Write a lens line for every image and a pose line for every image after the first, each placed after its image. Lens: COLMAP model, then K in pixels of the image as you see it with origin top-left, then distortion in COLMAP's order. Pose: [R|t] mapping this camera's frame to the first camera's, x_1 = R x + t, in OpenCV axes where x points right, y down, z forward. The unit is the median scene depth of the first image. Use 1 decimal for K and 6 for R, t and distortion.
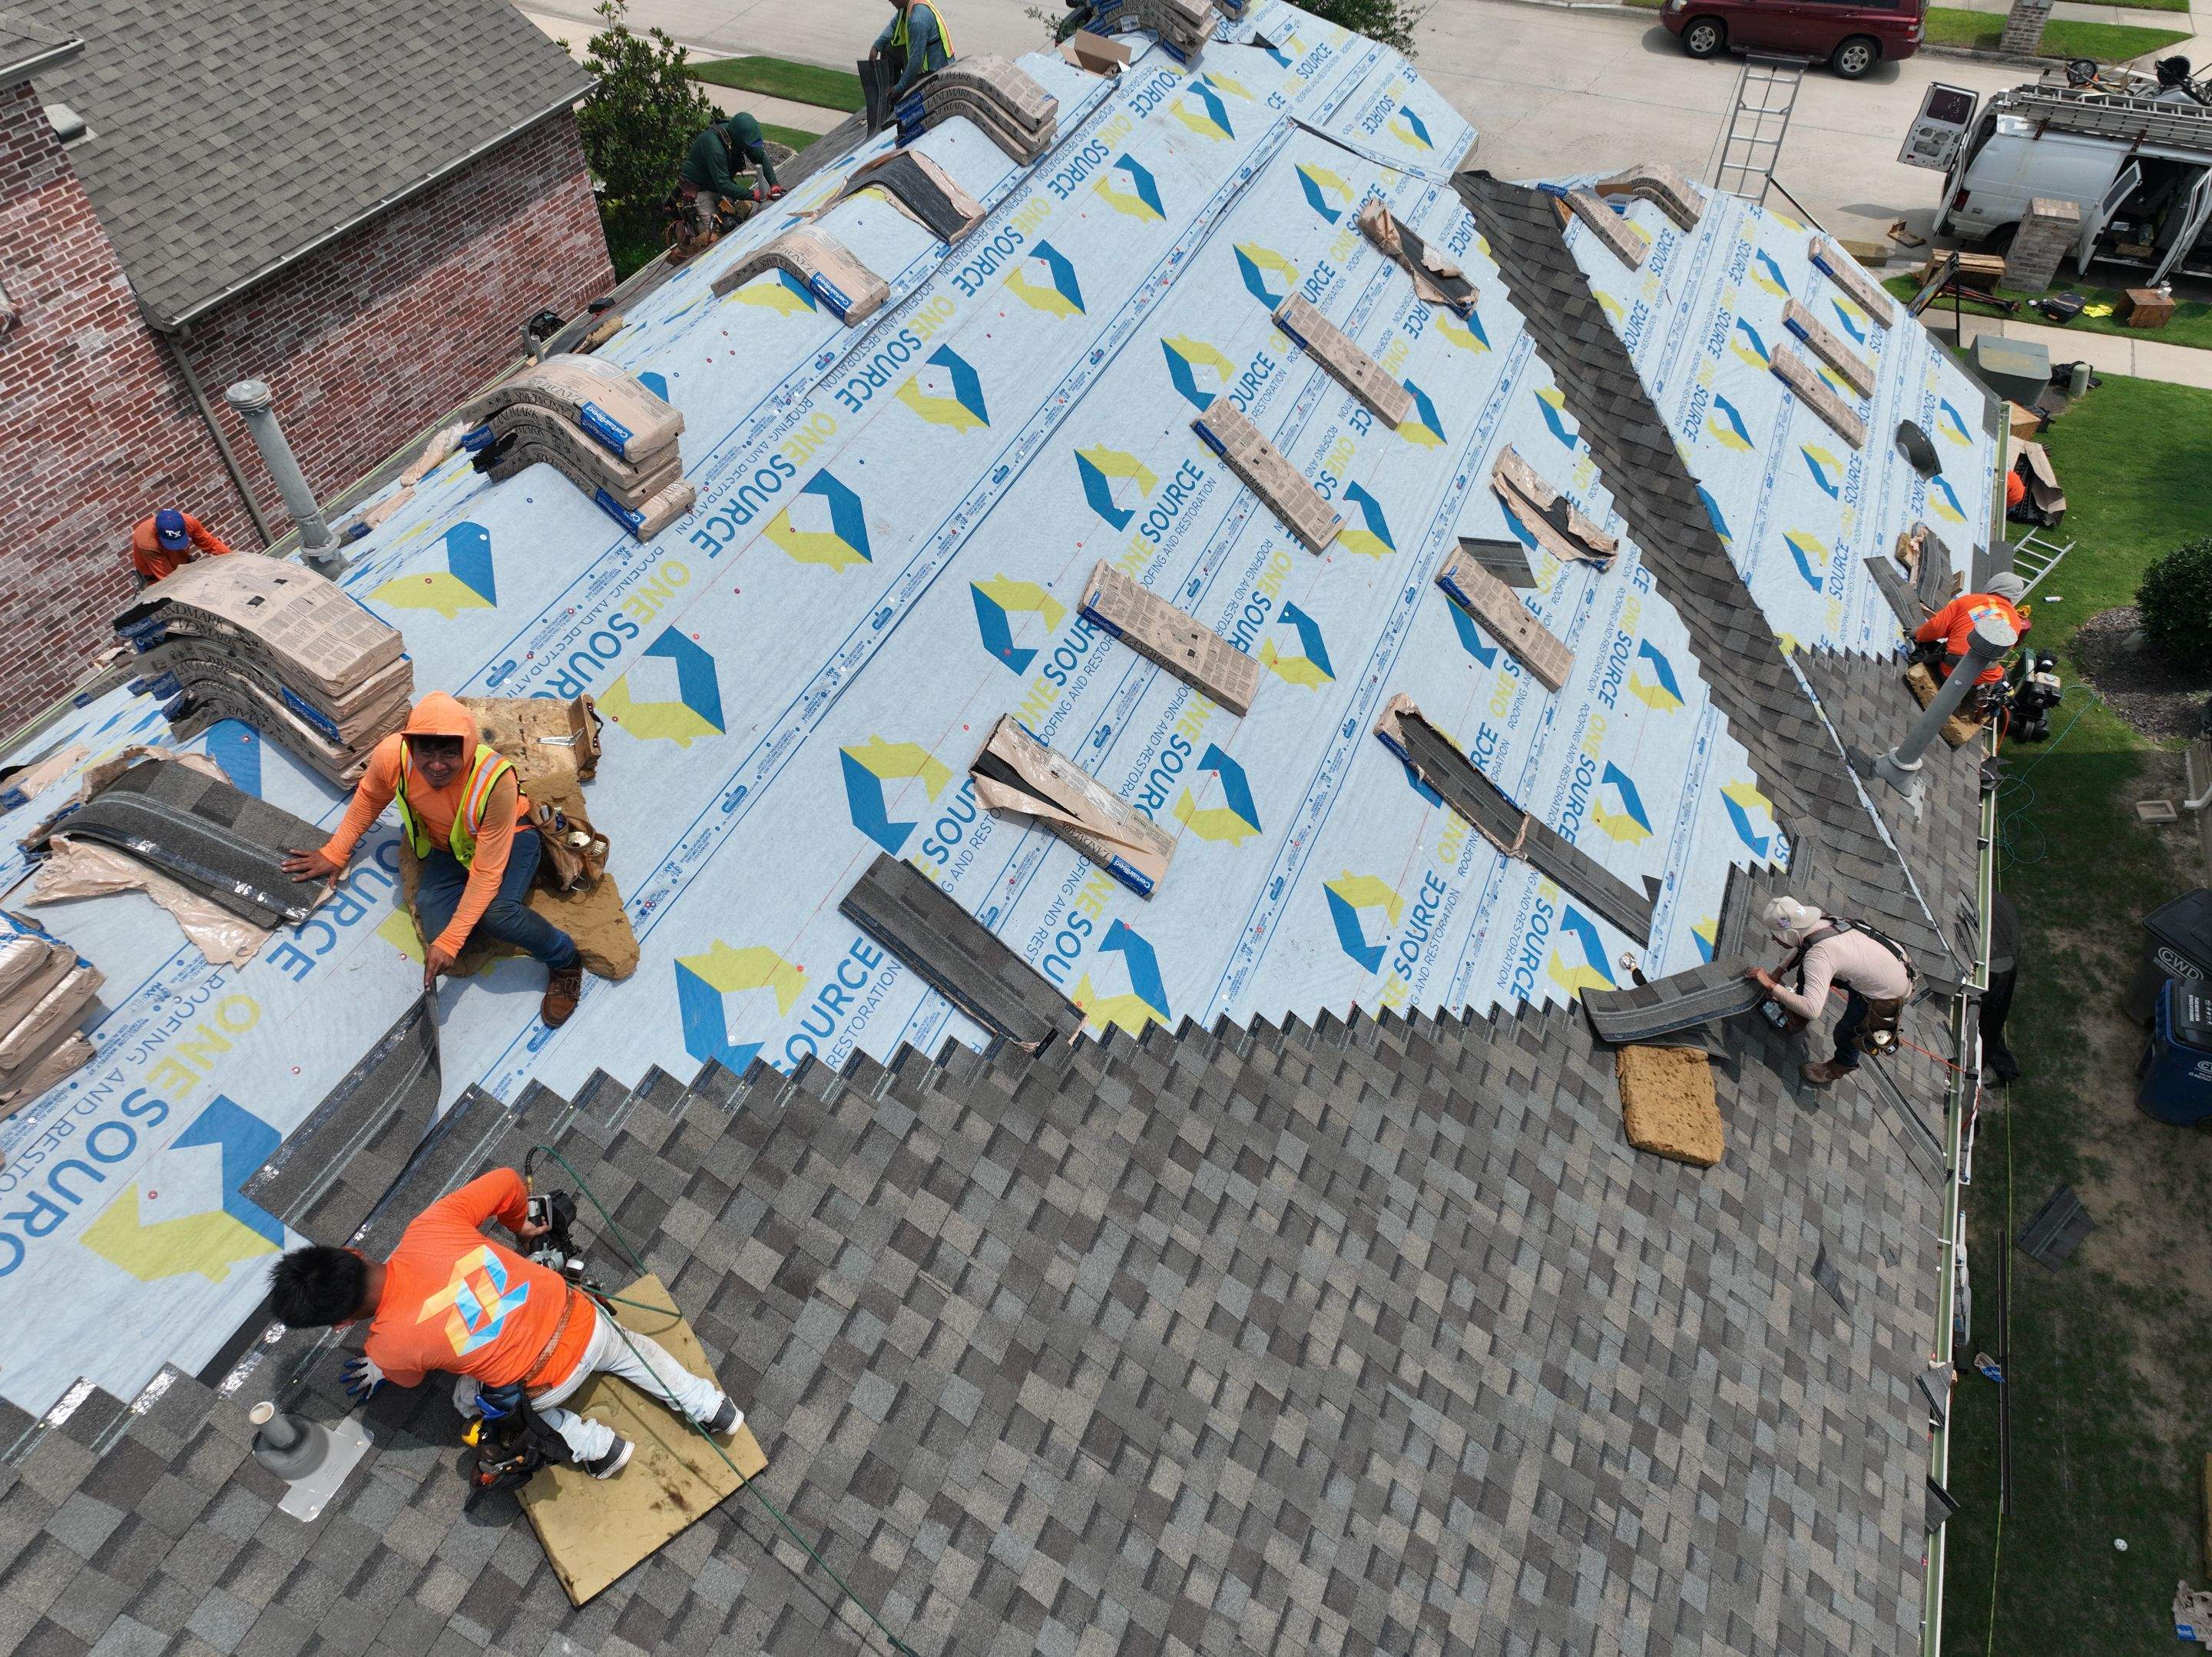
lens RADIAL K [[1553.3, 0, 1110.5], [0, 1553.3, 824.6], [0, 0, 1]] dist [0.003120, 0.010721]
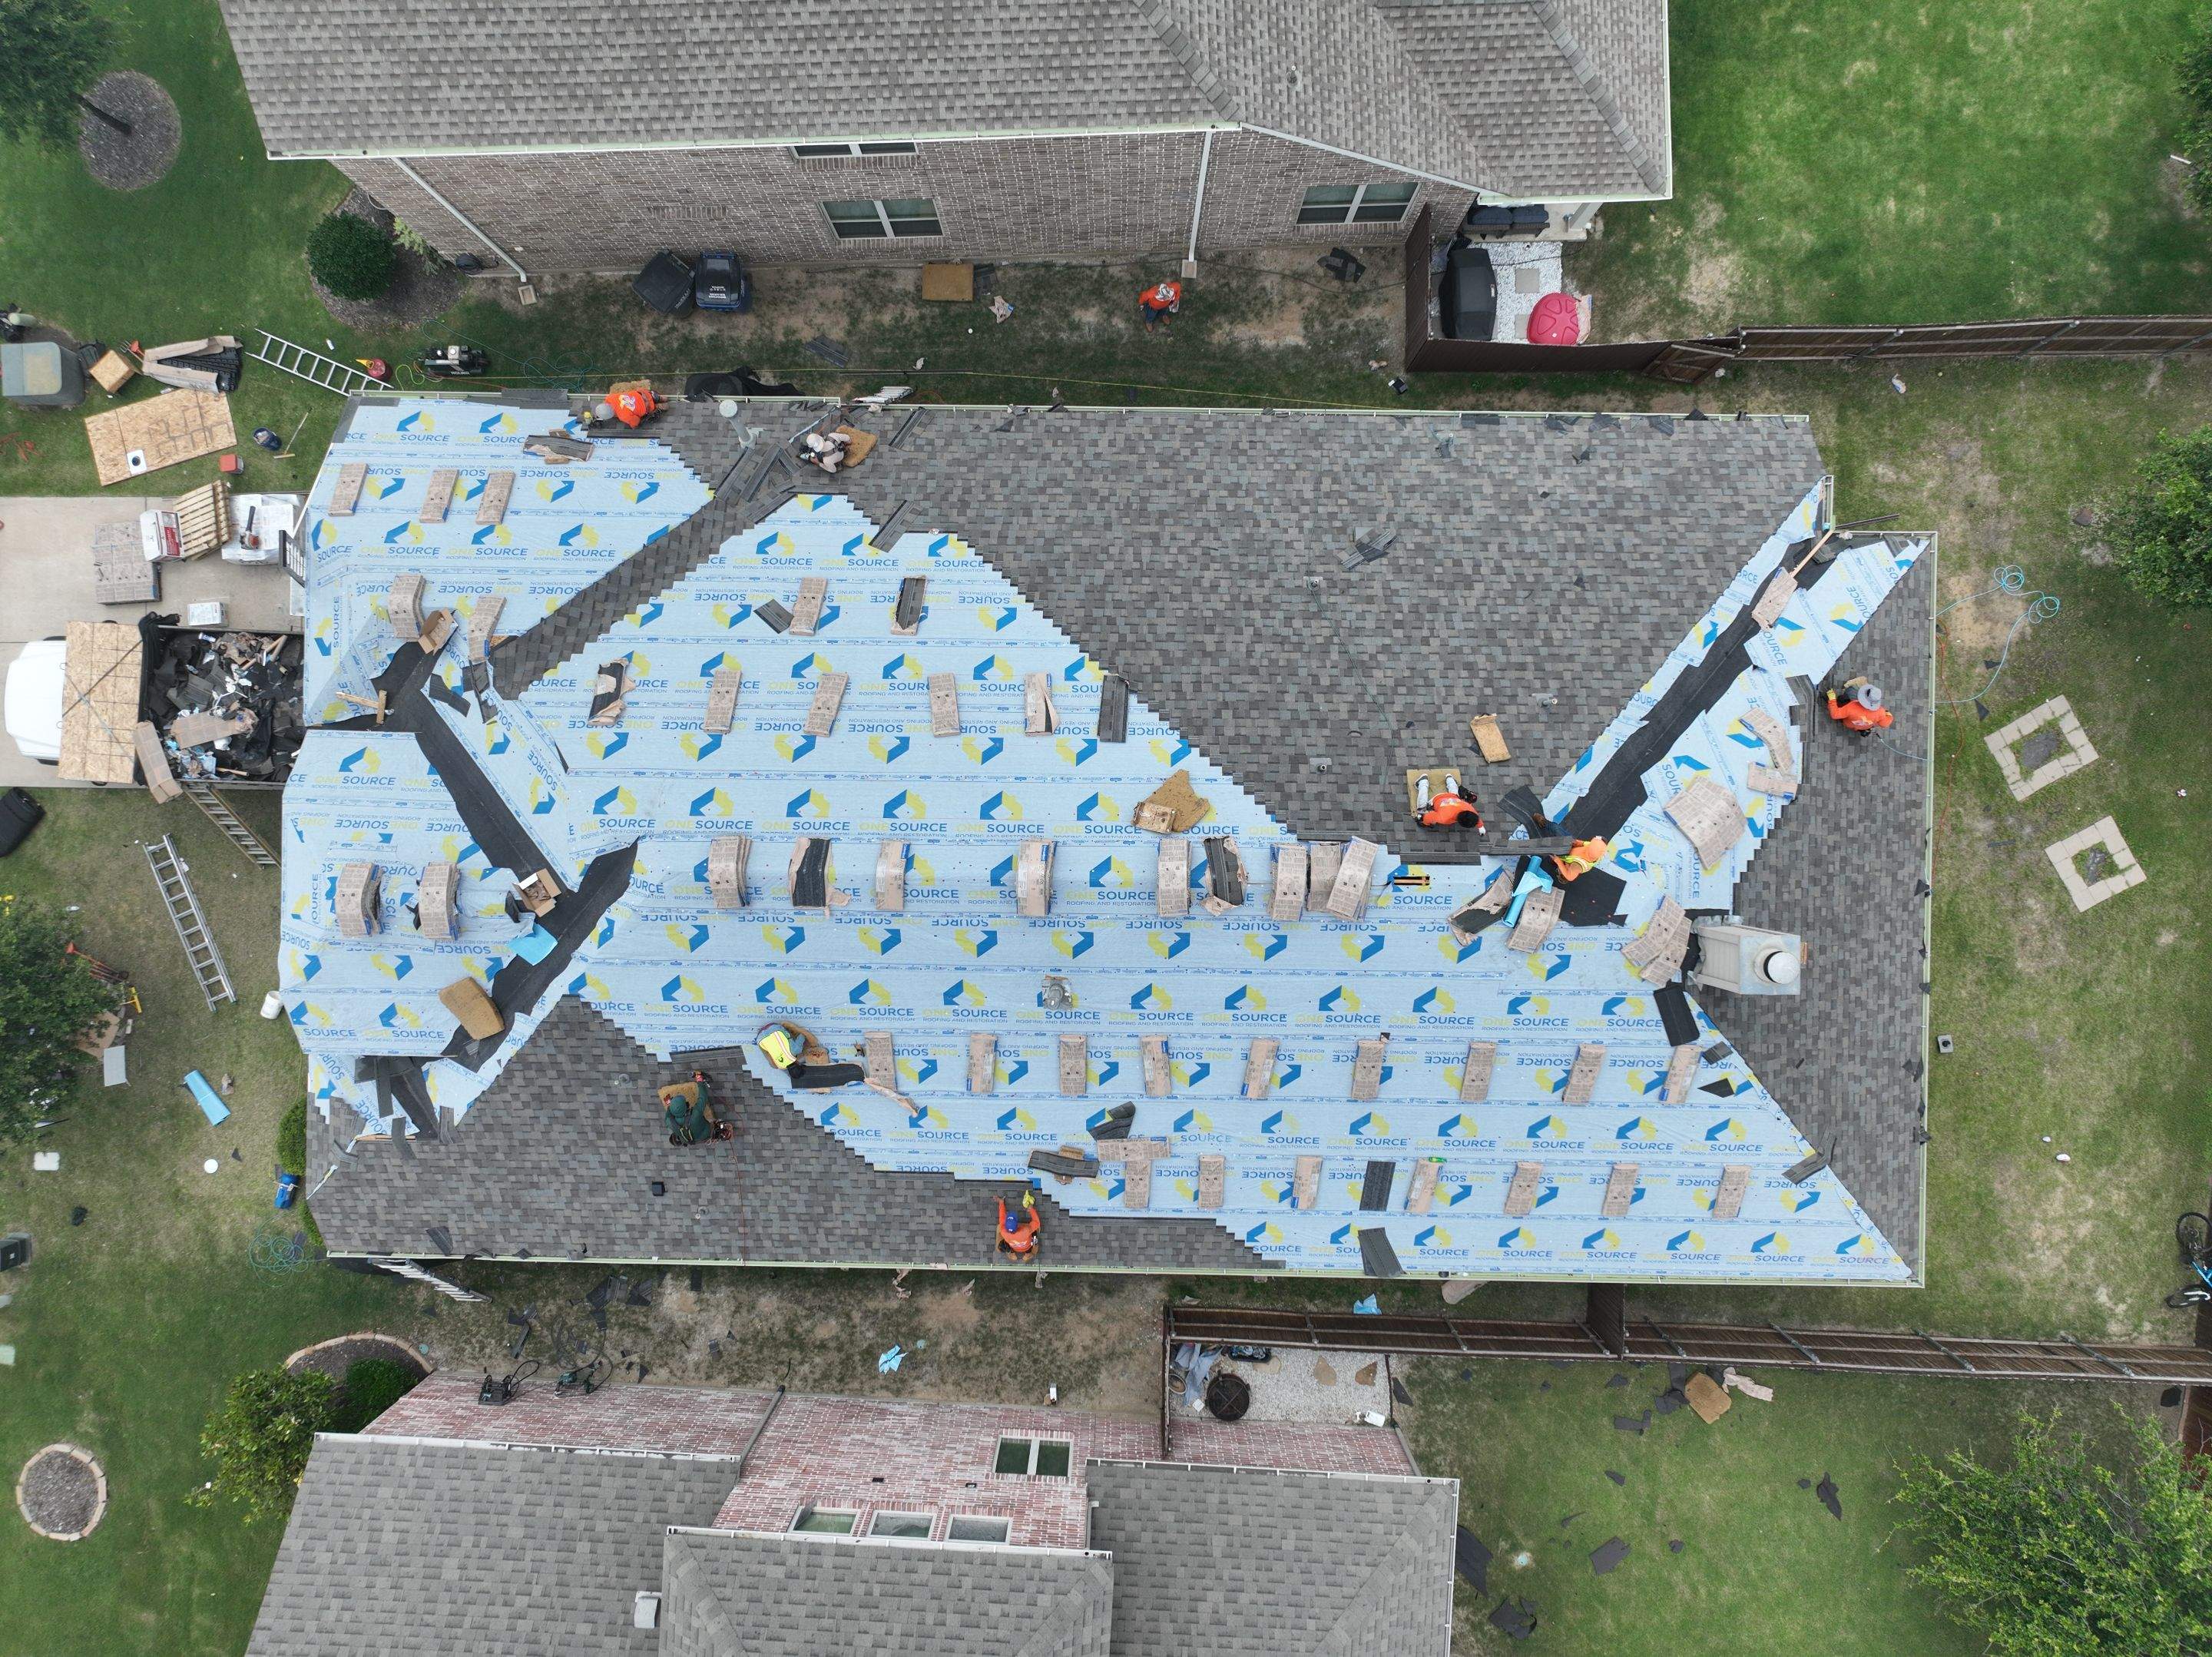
lens RADIAL K [[1553.3, 0, 1107.5], [0, 1553.3, 832.3], [0, 0, 1]] dist [0.003120, 0.010721]
pose [[-0.373264, -0.927720, -0.003084, -0.309642], [0.674390, -0.273618, 0.685808, -2.163969], [-0.637081, 0.253907, 0.727776, -1.259242]]
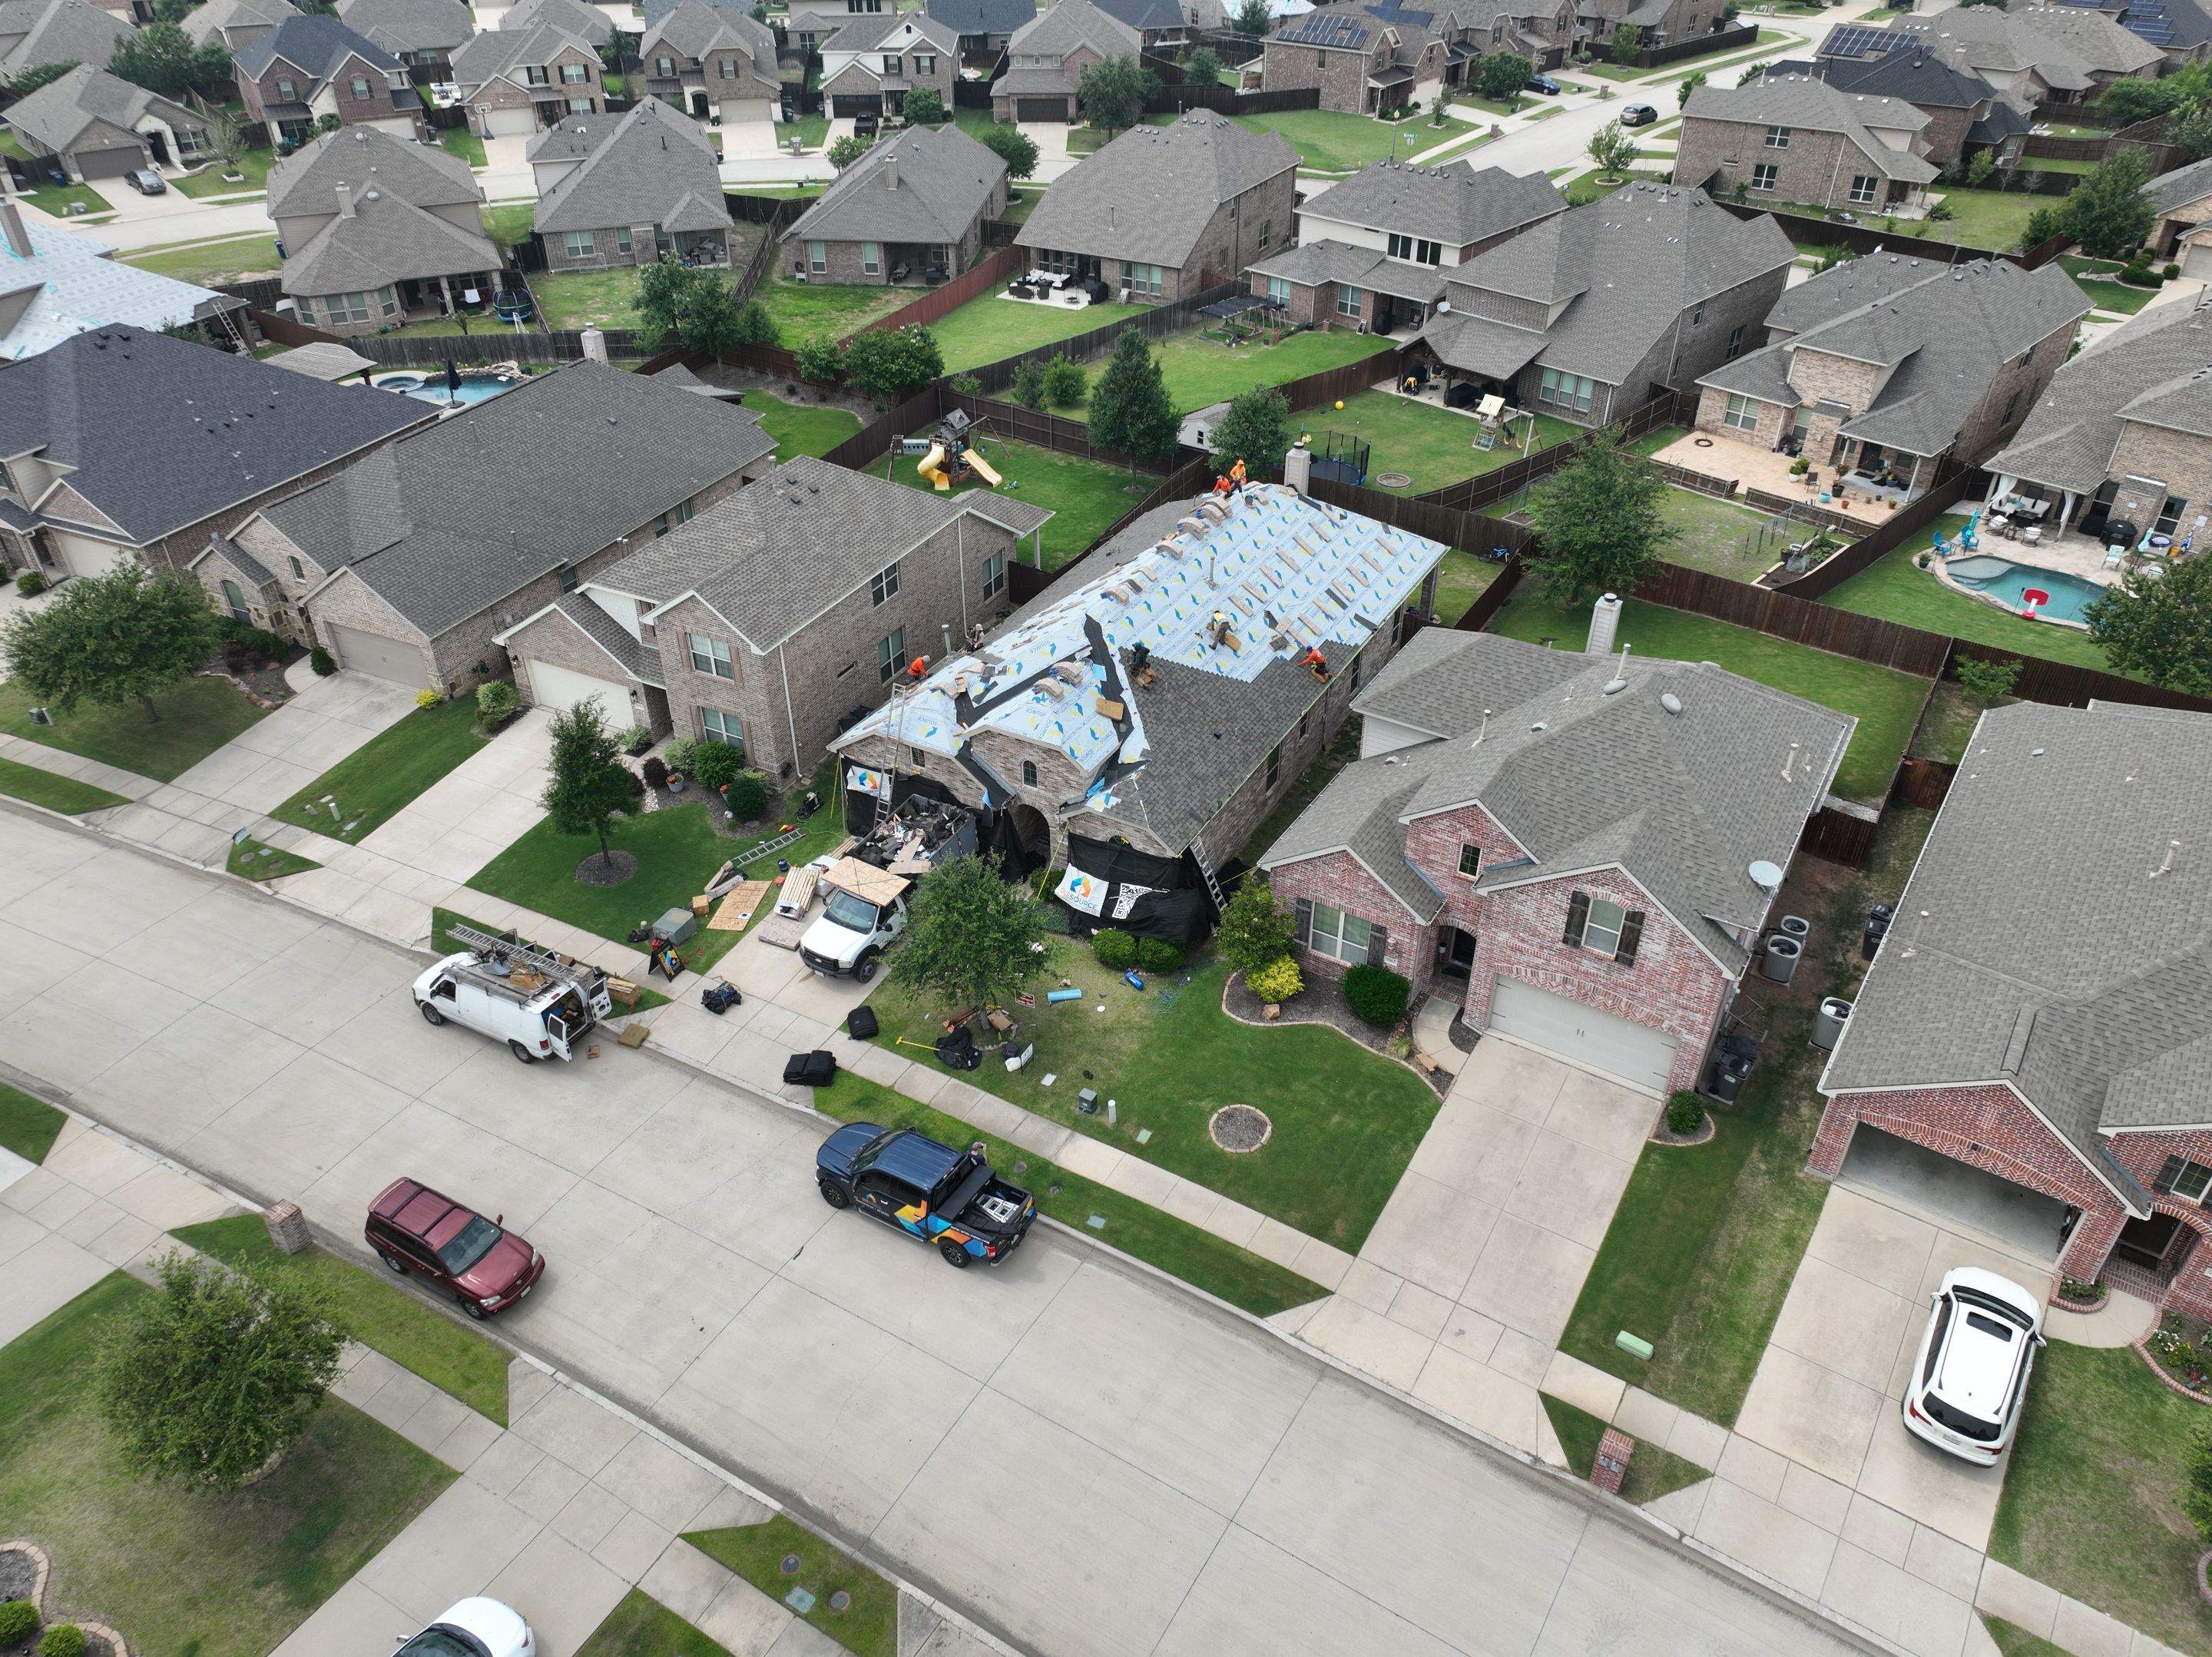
lens RADIAL K [[1553.3, 0, 1105.7], [0, 1553.3, 831.7], [0, 0, 1]] dist [0.003120, 0.010721]
pose [[-0.993095, -0.058980, 0.101404, -0.919421], [0.091419, 0.152579, 0.984054, -7.978668], [-0.073511, 0.986530, -0.146134, 3.573359]]
